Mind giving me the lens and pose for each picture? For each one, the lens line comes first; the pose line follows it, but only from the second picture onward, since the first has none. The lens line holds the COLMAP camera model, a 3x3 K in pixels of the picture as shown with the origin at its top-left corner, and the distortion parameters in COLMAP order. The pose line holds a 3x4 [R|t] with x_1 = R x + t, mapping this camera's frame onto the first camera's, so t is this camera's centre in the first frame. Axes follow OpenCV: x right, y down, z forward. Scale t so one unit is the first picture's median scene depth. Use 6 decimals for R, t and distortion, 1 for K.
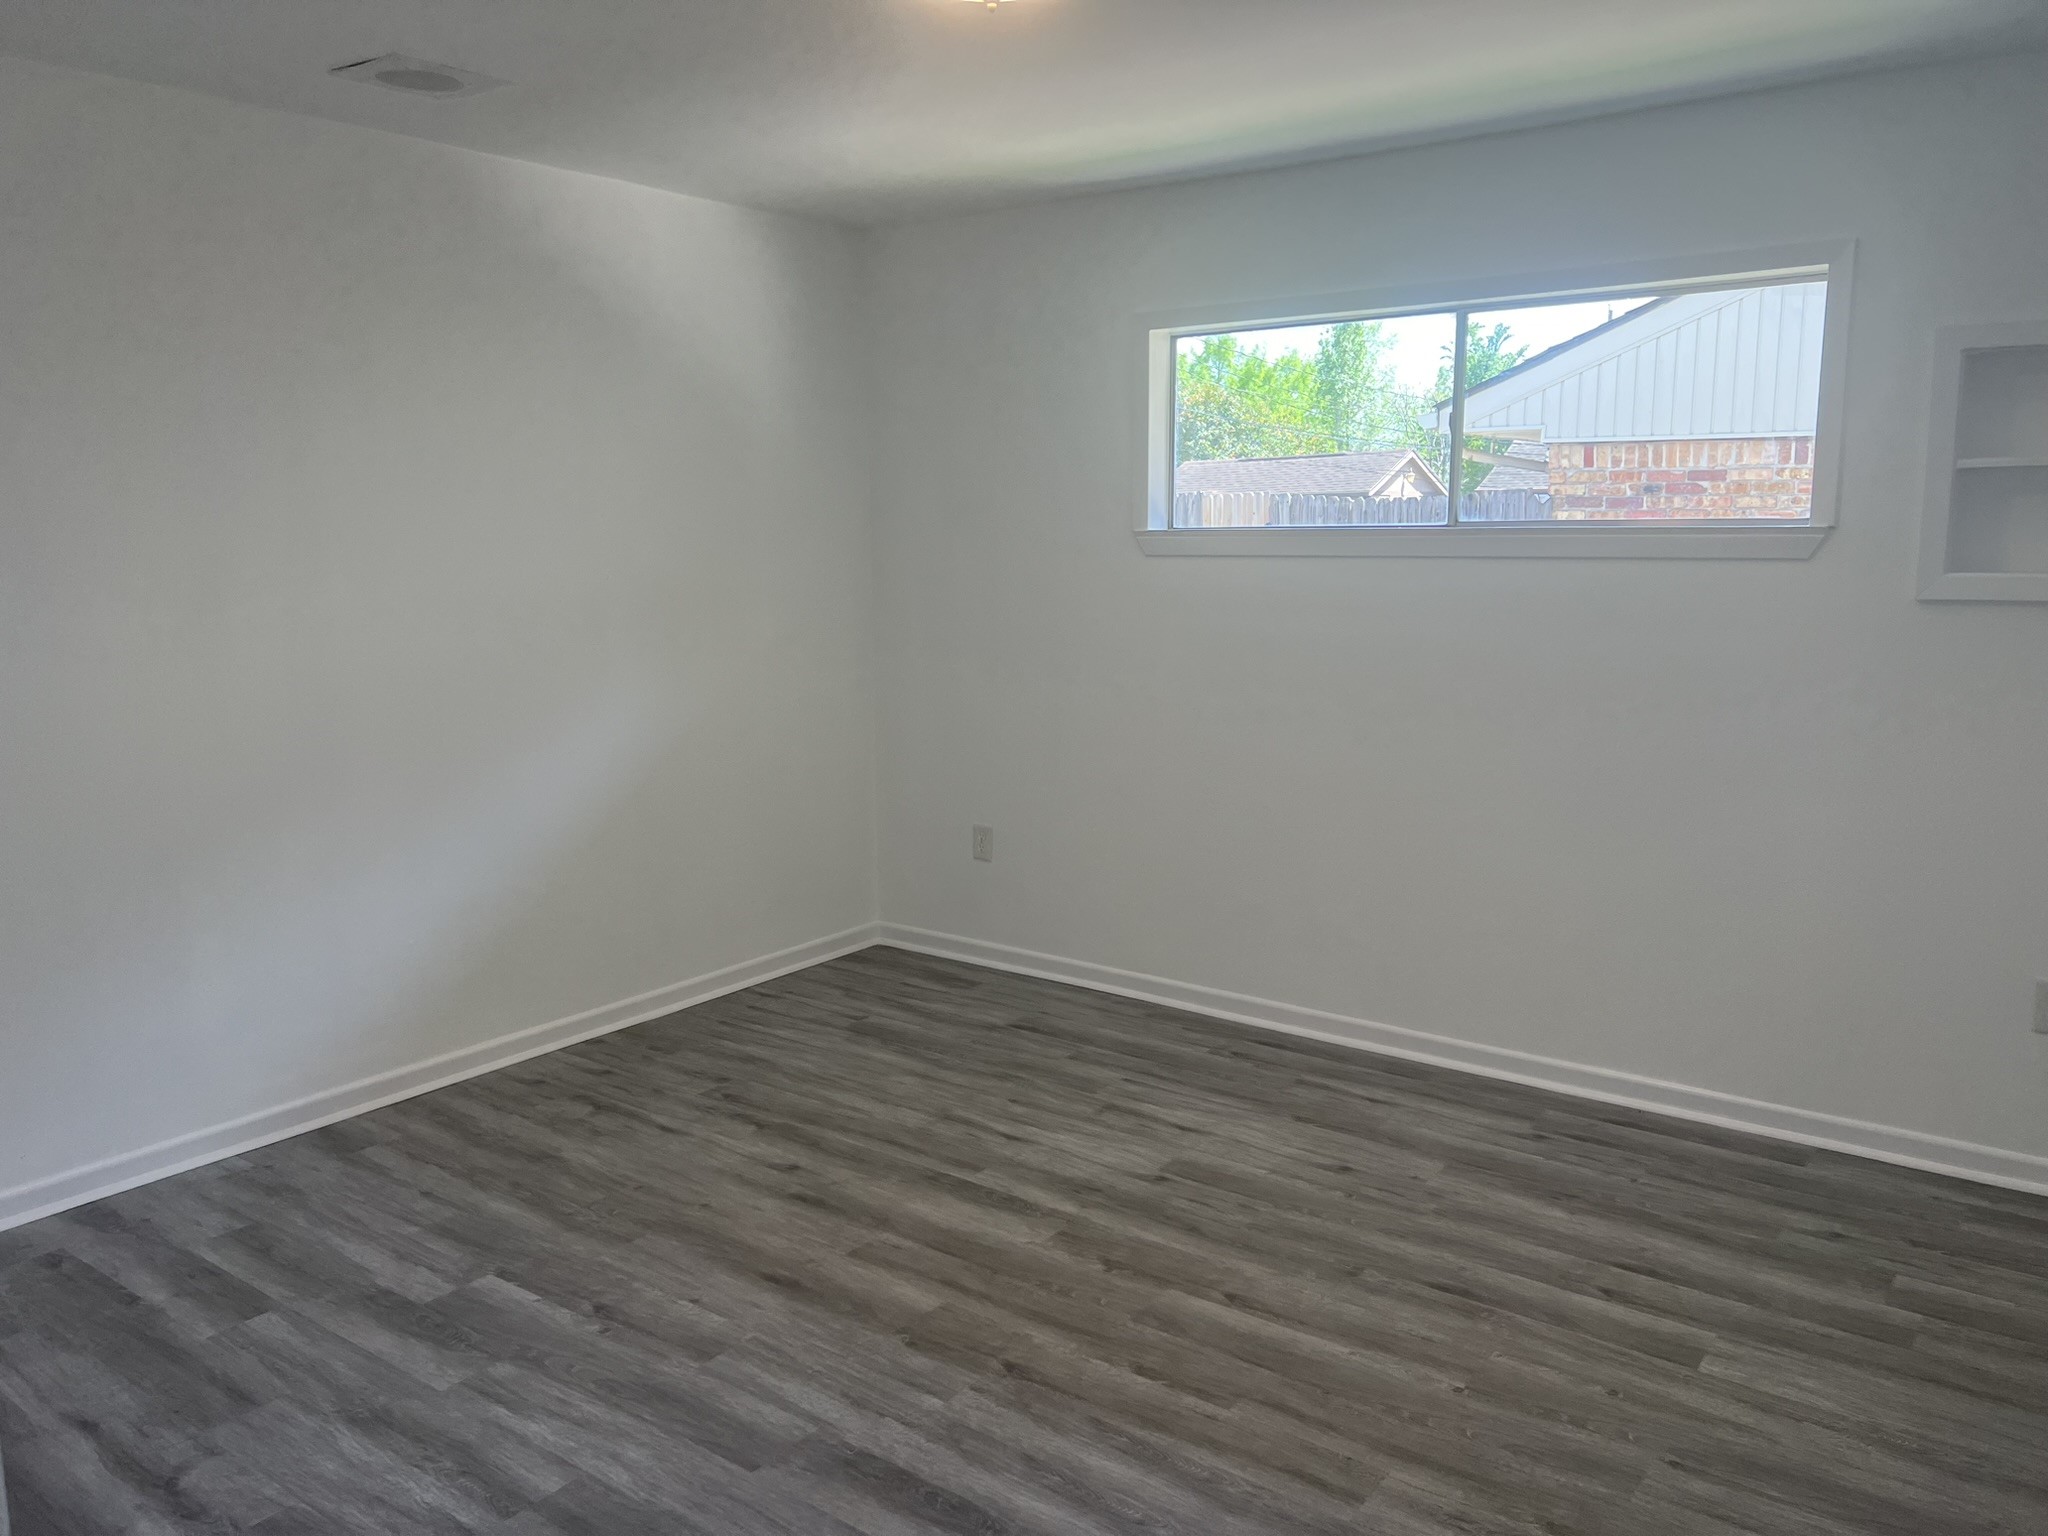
lens RADIAL K [[1550.0, 0, 1022.9], [0, 1550.0, 769.3], [0, 0, 1]] dist [0.032374, -0.036978]
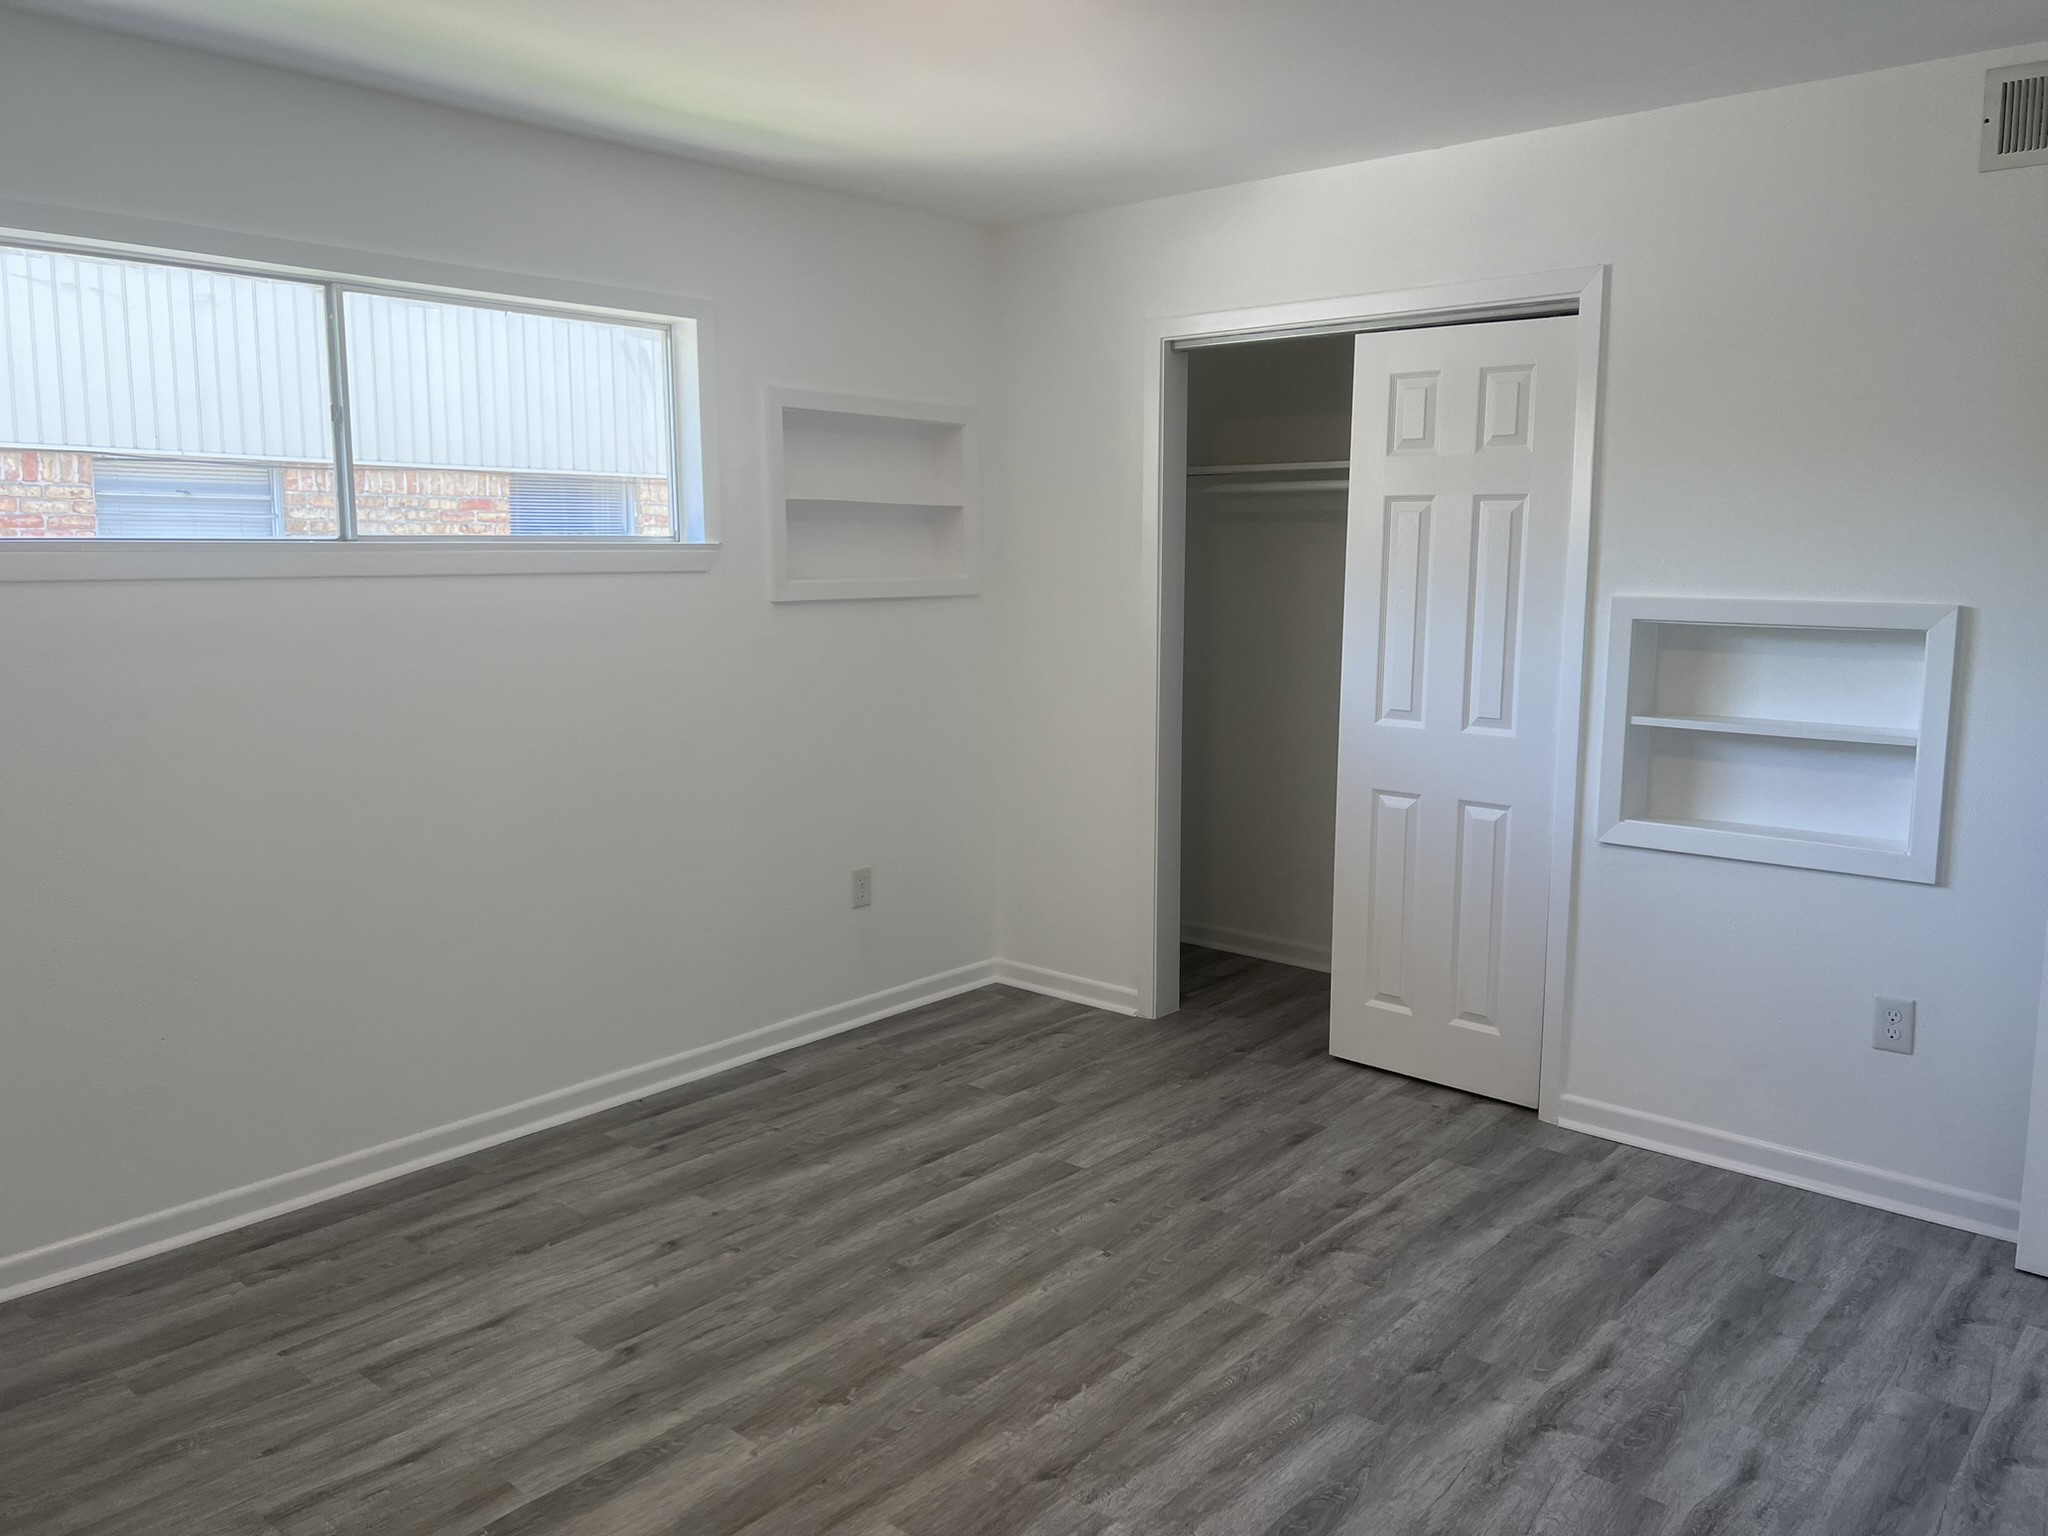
lens RADIAL K [[1550.0, 0, 1025.1], [0, 1550.0, 768.8], [0, 0, 1]] dist [0.032374, -0.036978]
pose [[0.078096, -0.147729, 0.985940, -0.696545], [0.165547, 0.977152, 0.133299, -0.114778], [-0.983105, 0.152809, 0.100768, 0.714271]]
